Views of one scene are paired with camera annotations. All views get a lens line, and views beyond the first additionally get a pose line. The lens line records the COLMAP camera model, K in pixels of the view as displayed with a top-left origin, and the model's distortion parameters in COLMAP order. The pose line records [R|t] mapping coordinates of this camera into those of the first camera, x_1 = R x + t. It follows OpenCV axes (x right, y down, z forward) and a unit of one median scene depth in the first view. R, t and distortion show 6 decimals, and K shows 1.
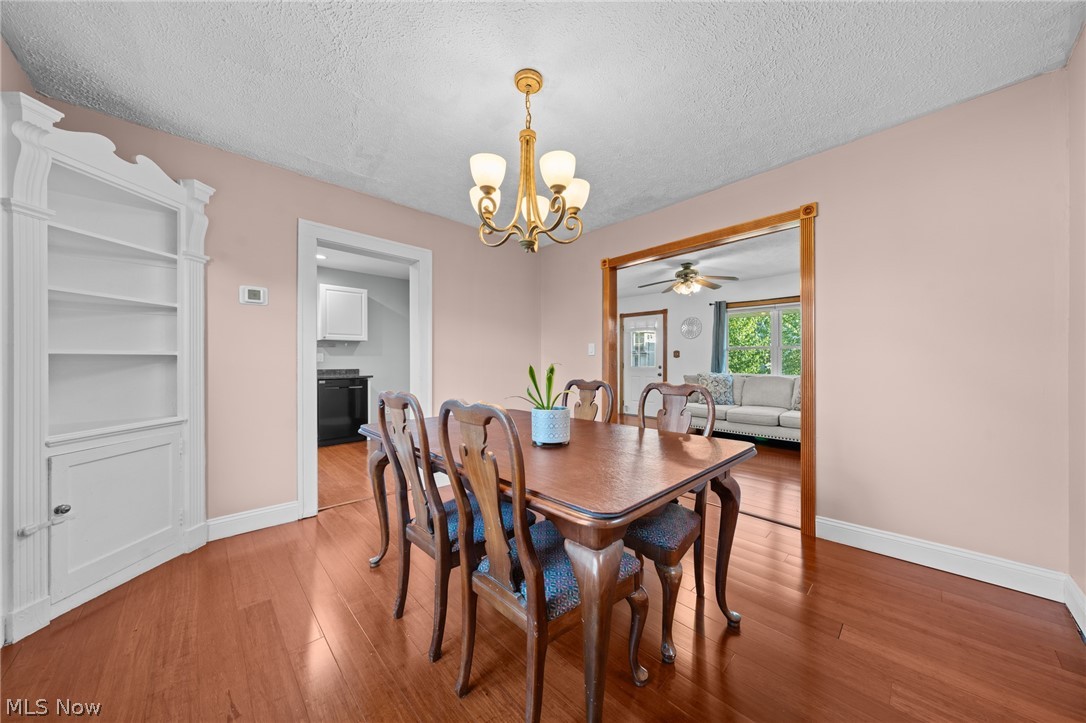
lens RADIAL K [[369.0, 0, 543.2], [0, 369.0, 359.8], [0, 0, 1]] dist [-0.002282, -0.000178]
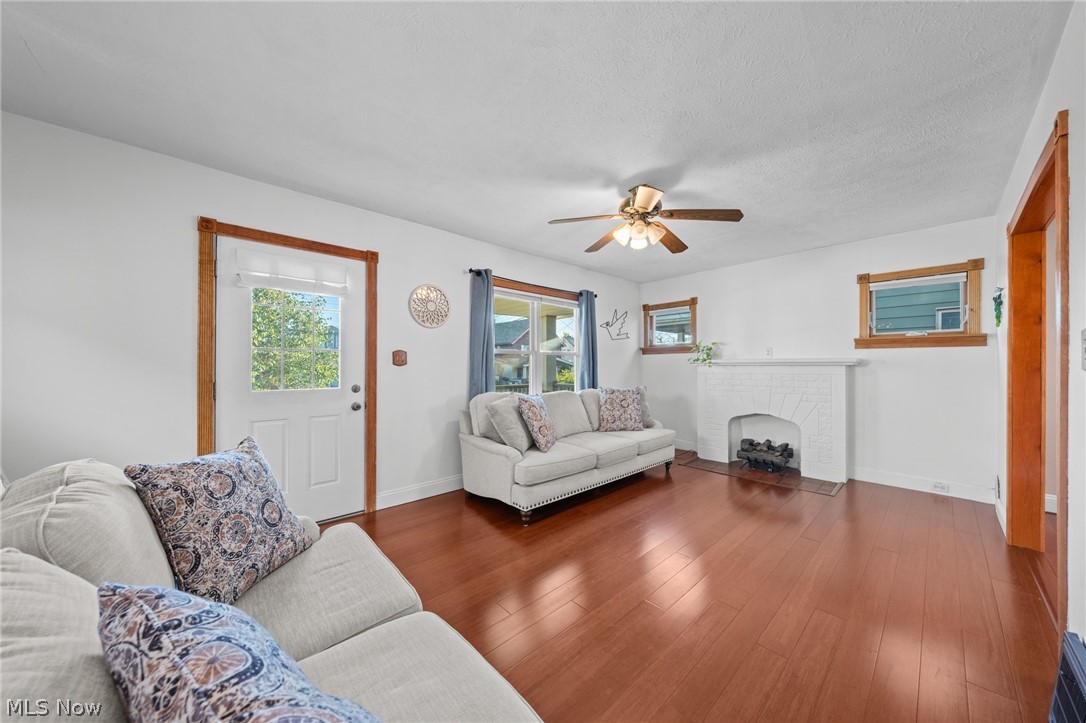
lens RADIAL K [[369.0, 0, 546.8], [0, 369.0, 359.4], [0, 0, 1]] dist [-0.002282, -0.000178]
pose [[0.014028, 0.013375, 0.999812, -0.093376], [-0.001112, 0.999910, -0.013361, -0.008050], [-0.999901, -0.000925, 0.014041, 0.806083]]
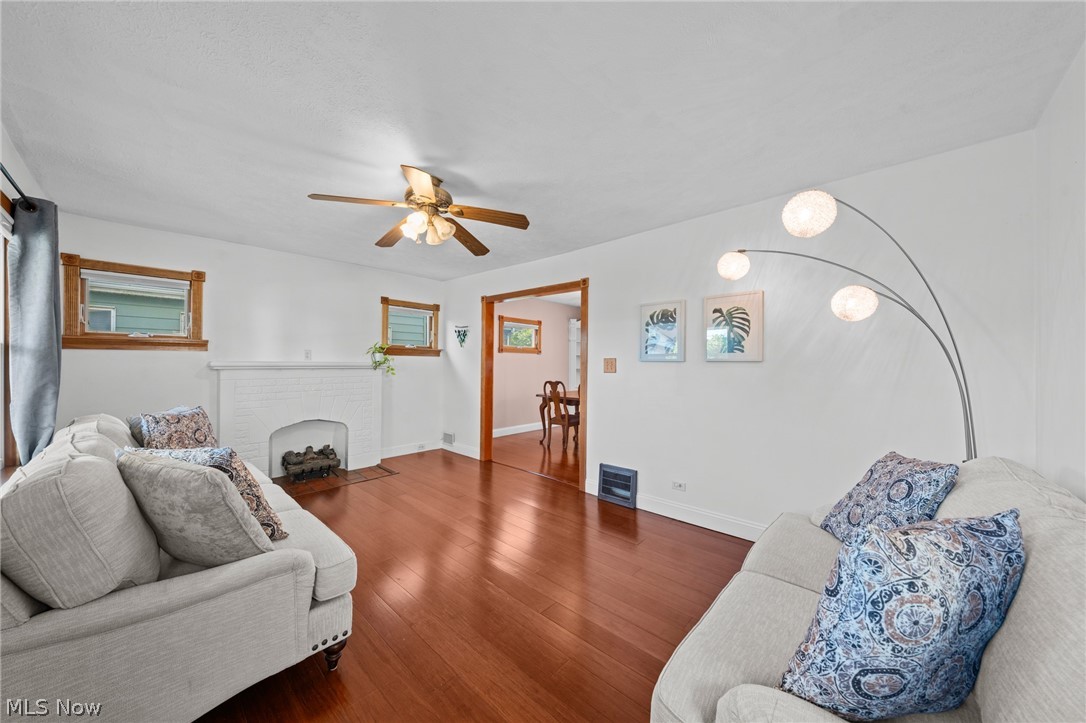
lens RADIAL K [[369.0, 0, 545.7], [0, 369.0, 362.7], [0, 0, 1]] dist [-0.002282, -0.000178]
pose [[-0.997409, 0.000858, -0.071934, 0.203230], [0.001489, 0.999961, -0.008720, -0.010573], [0.071924, -0.008804, -0.997371, 1.064183]]
